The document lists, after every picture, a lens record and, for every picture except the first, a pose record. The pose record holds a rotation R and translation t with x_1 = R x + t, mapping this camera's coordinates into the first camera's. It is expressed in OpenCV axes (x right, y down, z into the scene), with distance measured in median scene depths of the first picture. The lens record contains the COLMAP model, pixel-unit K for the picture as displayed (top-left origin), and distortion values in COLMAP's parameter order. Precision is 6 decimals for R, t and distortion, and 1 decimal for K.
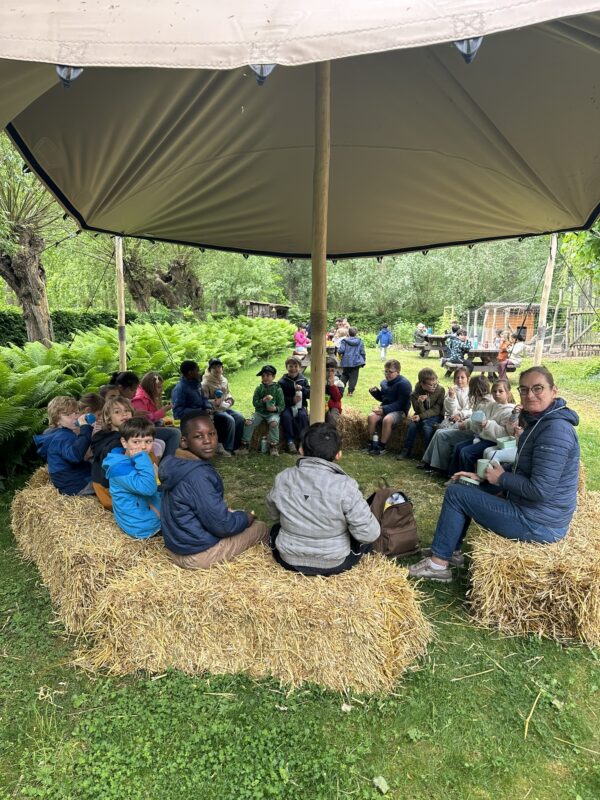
lens RADIAL K [[564.1, 0, 299.7], [0, 564.1, 399.9], [0, 0, 1]] dist [0.044611, -0.047367]
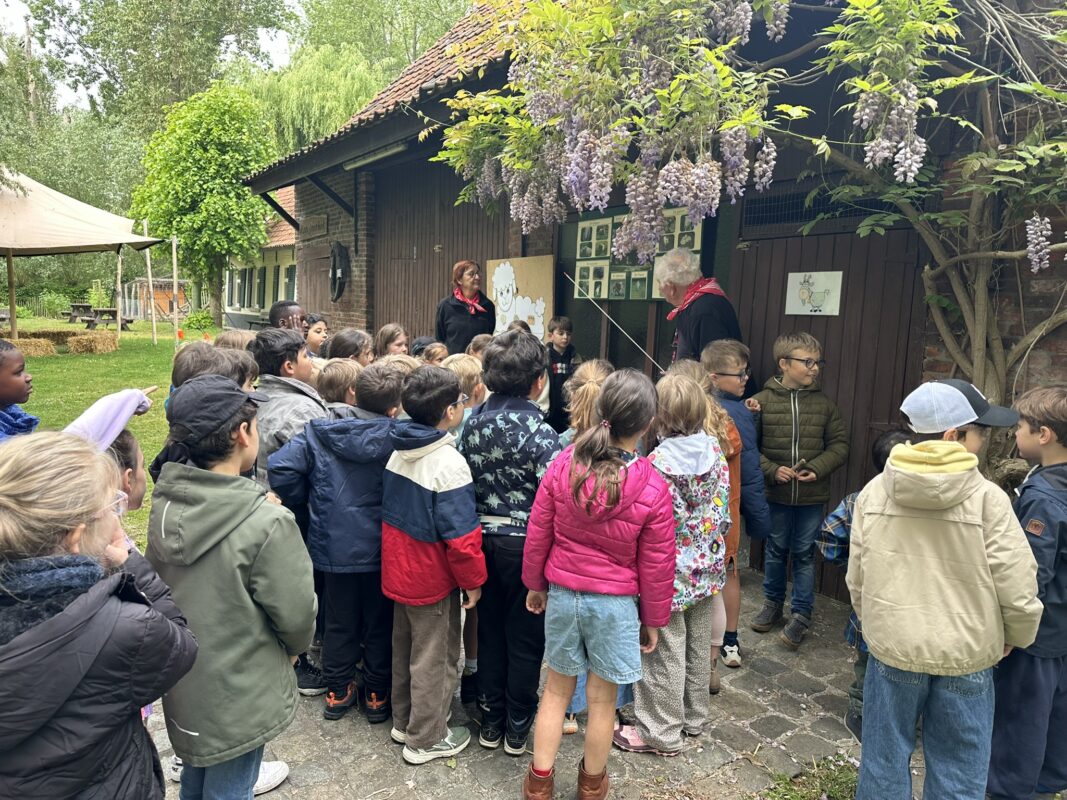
lens RADIAL K [[752.4, 0, 532.9], [0, 752.4, 401.4], [0, 0, 1]] dist [0.044611, -0.047367]
pose [[0.739200, -0.078667, 0.668876, -0.109387], [0.081977, 0.996280, 0.026577, 0.094516], [-0.668479, 0.035187, 0.742899, -0.618877]]
